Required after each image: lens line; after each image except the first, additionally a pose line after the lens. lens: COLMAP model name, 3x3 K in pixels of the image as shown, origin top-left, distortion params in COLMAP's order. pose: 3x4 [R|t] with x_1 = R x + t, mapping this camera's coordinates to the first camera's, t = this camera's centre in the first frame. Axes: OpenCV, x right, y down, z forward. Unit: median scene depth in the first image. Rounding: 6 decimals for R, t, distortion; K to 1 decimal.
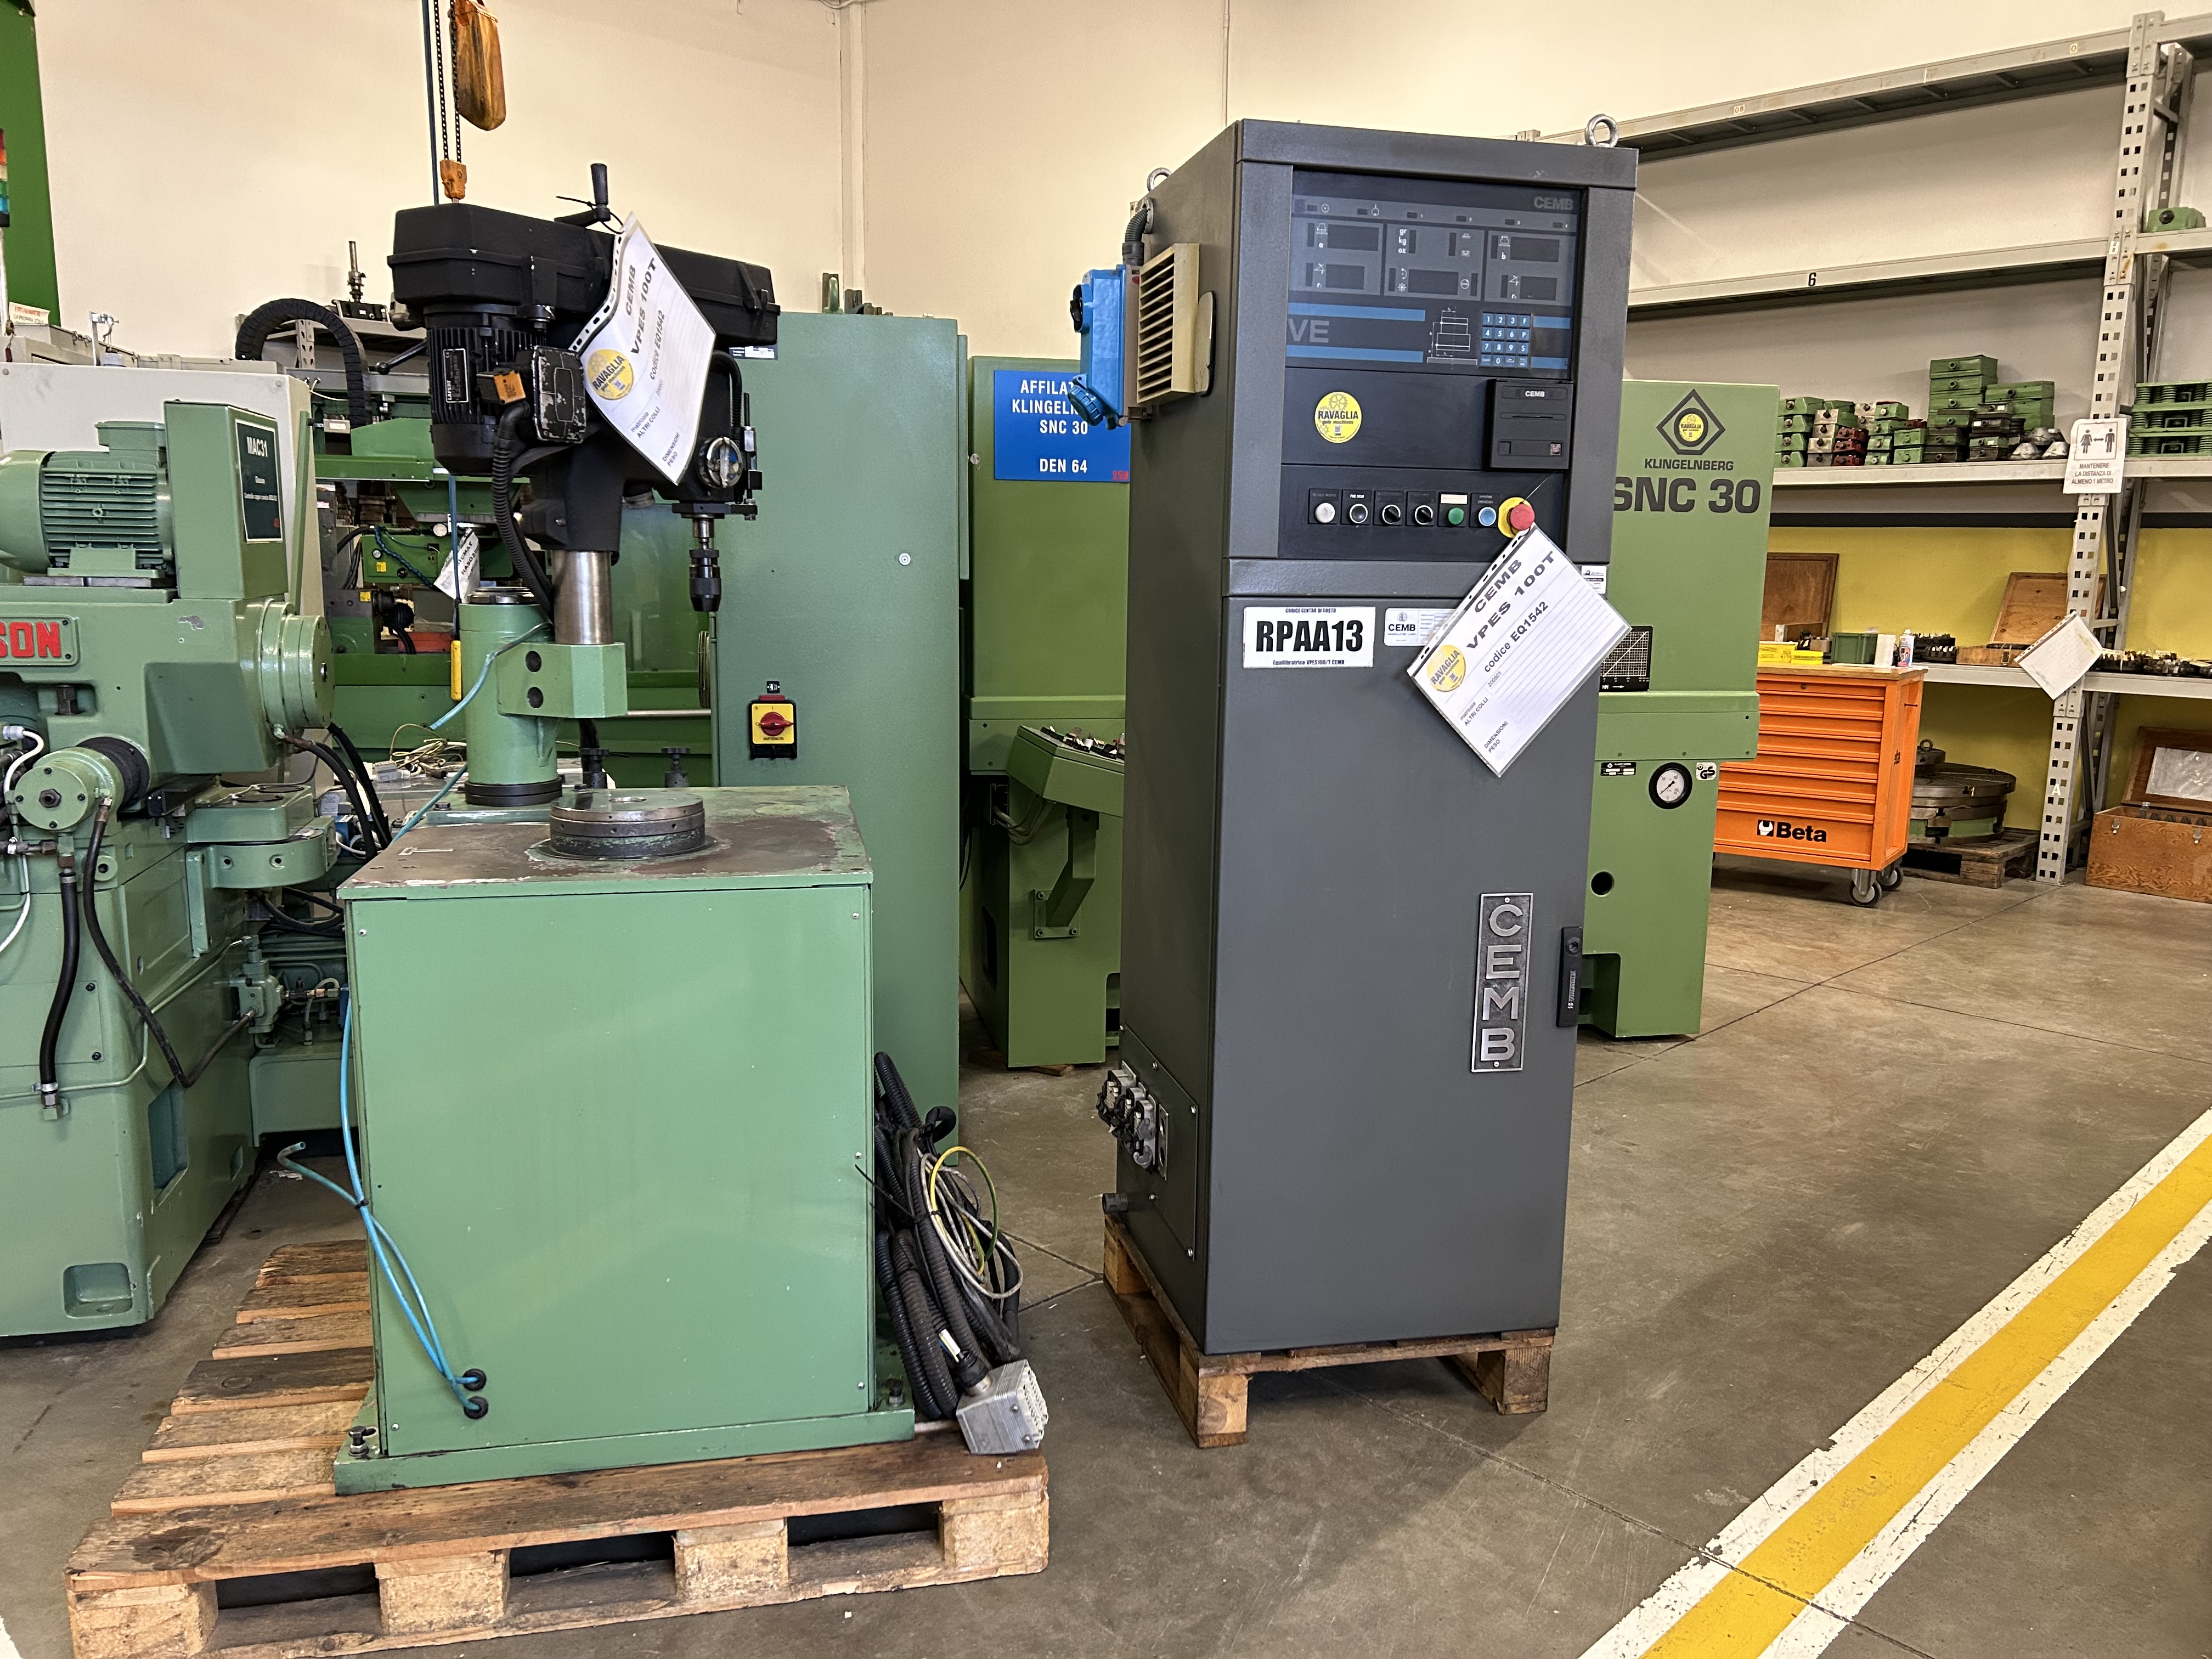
lens RADIAL K [[1661.4, 0, 1089.6], [0, 1661.4, 846.3], [0, 0, 1]] dist [0.061505, -0.056054]
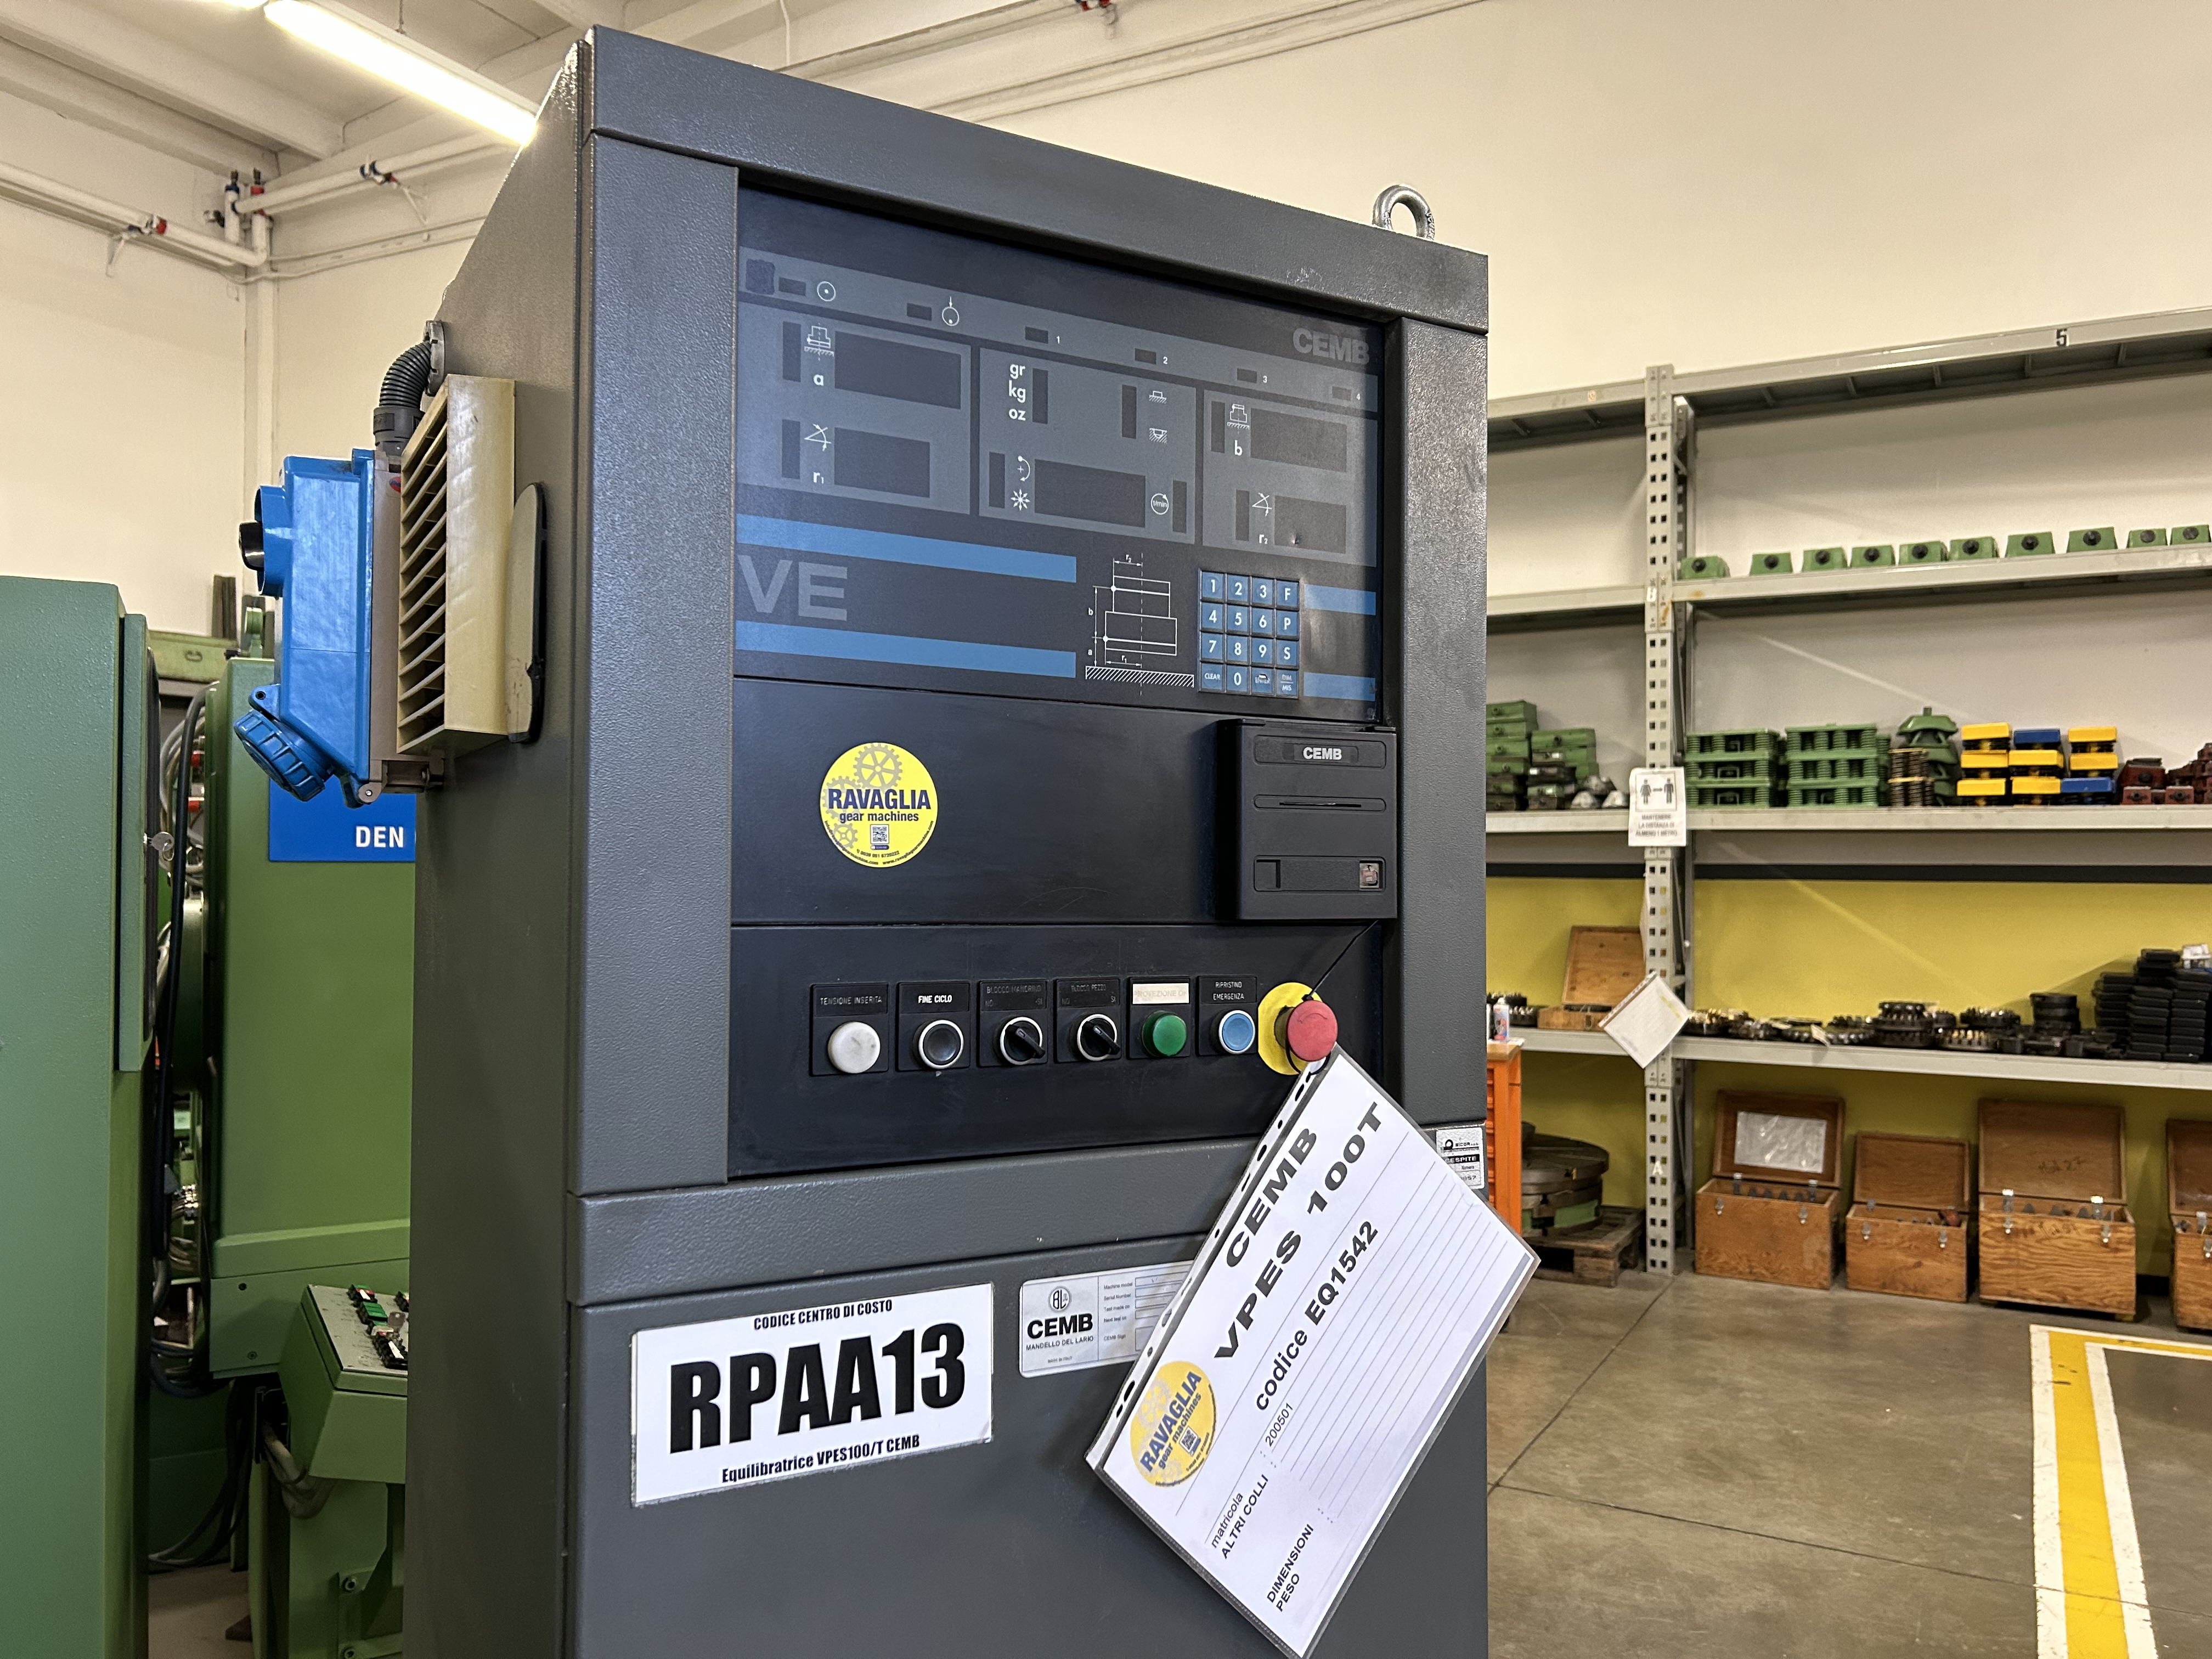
lens RADIAL K [[1661.4, 0, 1089.6], [0, 1661.4, 846.3], [0, 0, 1]] dist [0.061505, -0.056054]
pose [[0.958118, -0.005595, 0.286318, 0.080300], [0.059517, 0.981869, -0.179977, -0.165657], [-0.280120, 0.189480, 0.941079, 0.590695]]
